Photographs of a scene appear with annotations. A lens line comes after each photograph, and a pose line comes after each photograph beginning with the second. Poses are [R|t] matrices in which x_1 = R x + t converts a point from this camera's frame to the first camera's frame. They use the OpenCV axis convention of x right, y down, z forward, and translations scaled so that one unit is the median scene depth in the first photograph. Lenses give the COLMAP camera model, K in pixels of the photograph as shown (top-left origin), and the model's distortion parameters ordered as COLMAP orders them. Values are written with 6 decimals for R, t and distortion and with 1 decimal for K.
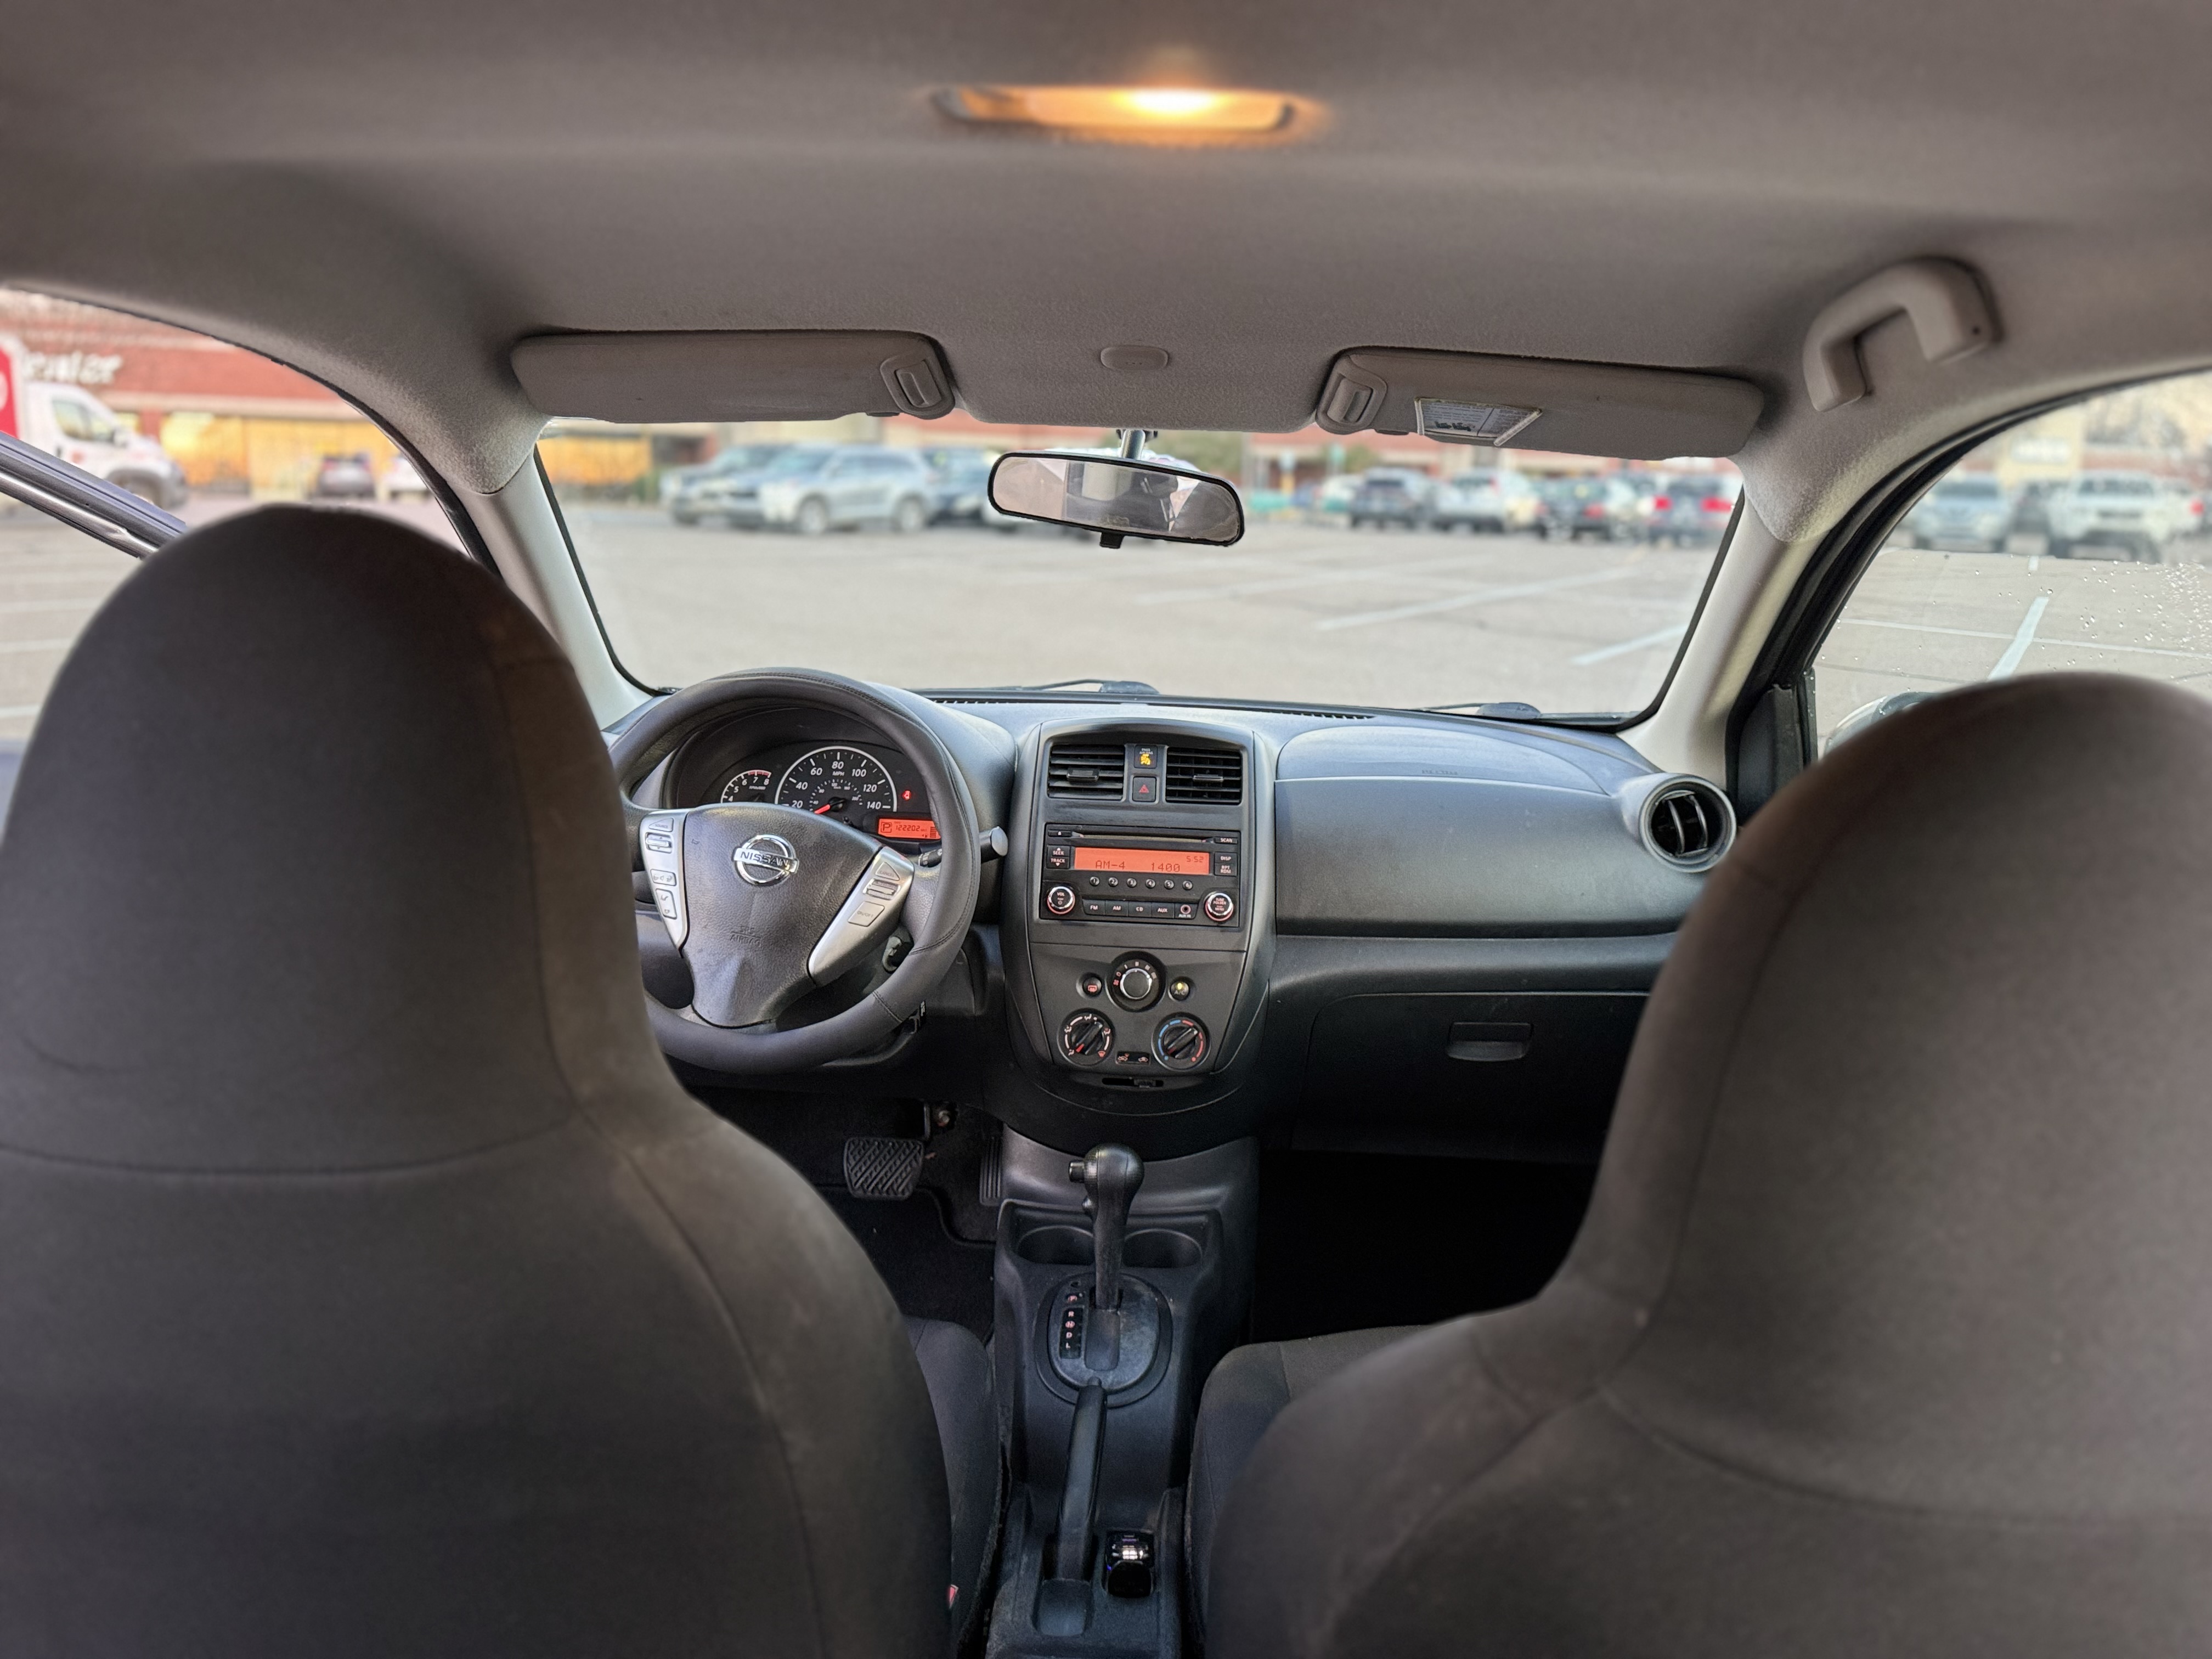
lens RADIAL K [[1573.8, 0, 1110.9], [0, 1573.8, 846.2], [0, 0, 1]] dist [0.025746, -0.033258]
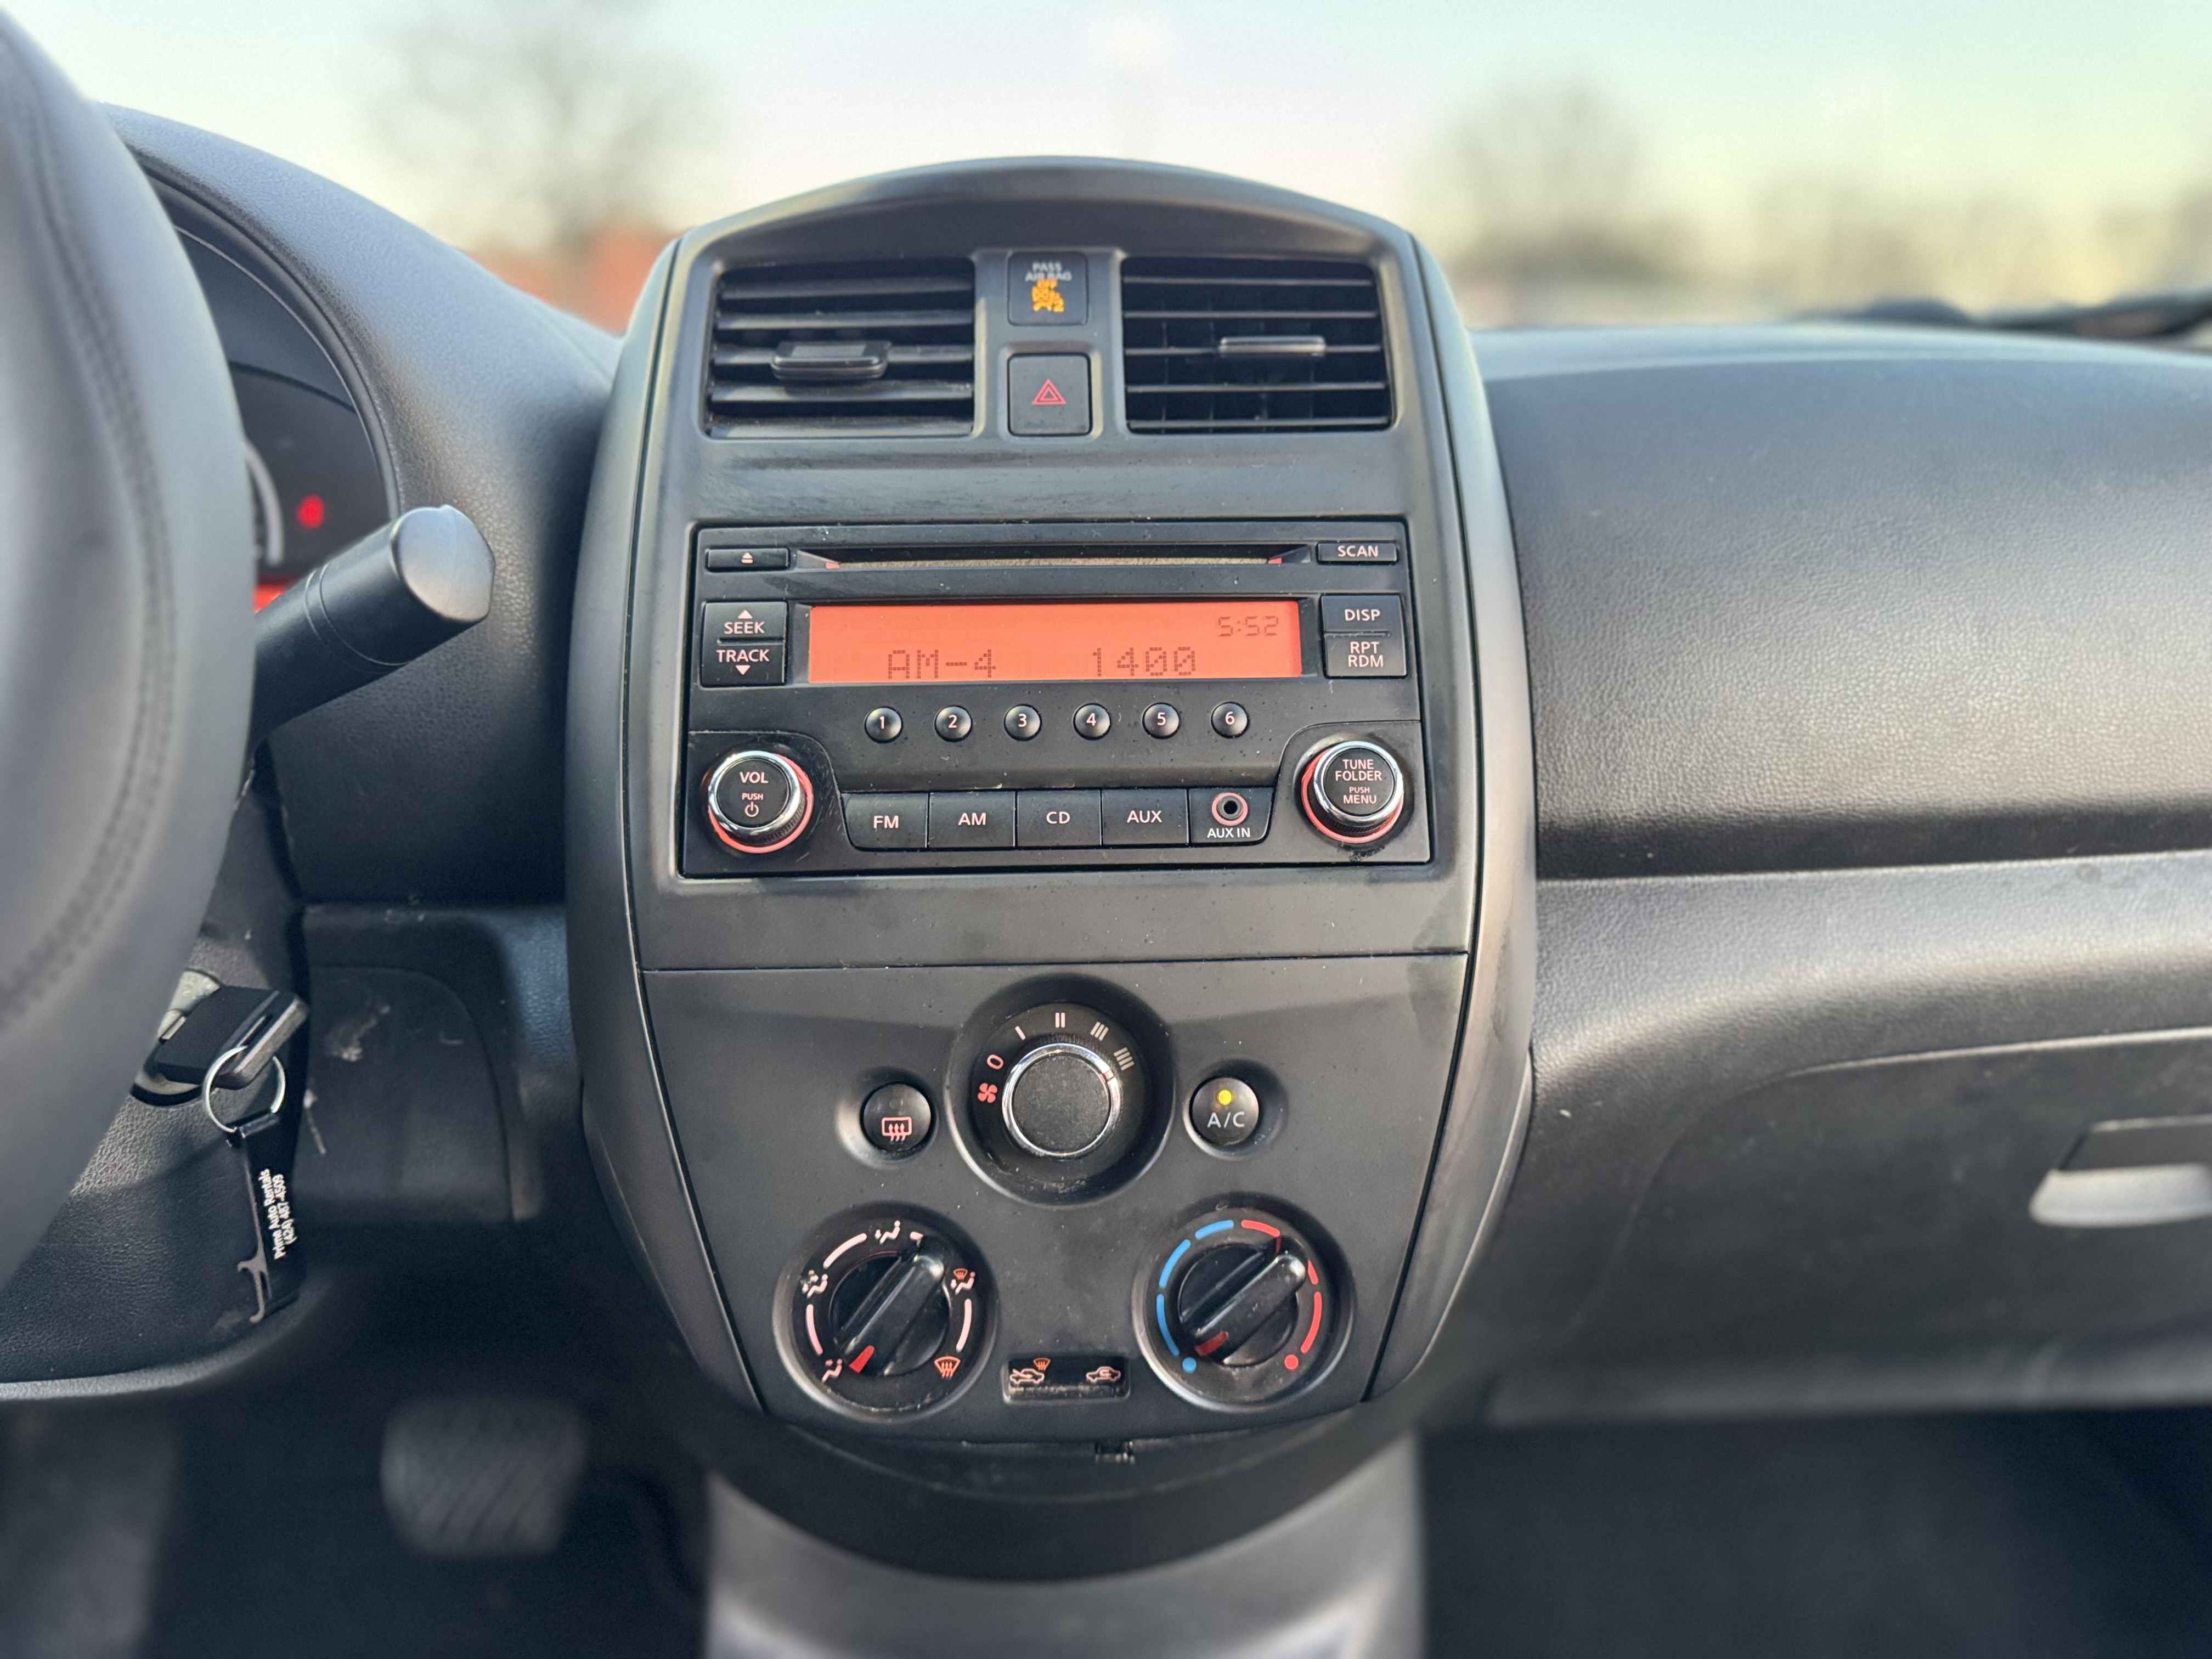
lens RADIAL K [[1573.8, 0, 1101.2], [0, 1573.8, 845.8], [0, 0, 1]] dist [0.025746, -0.033258]
pose [[0.996950, -0.058191, 0.052000, 0.011216], [0.056069, 0.997569, 0.041369, 0.033661], [-0.054281, -0.038327, 0.997790, 0.722716]]
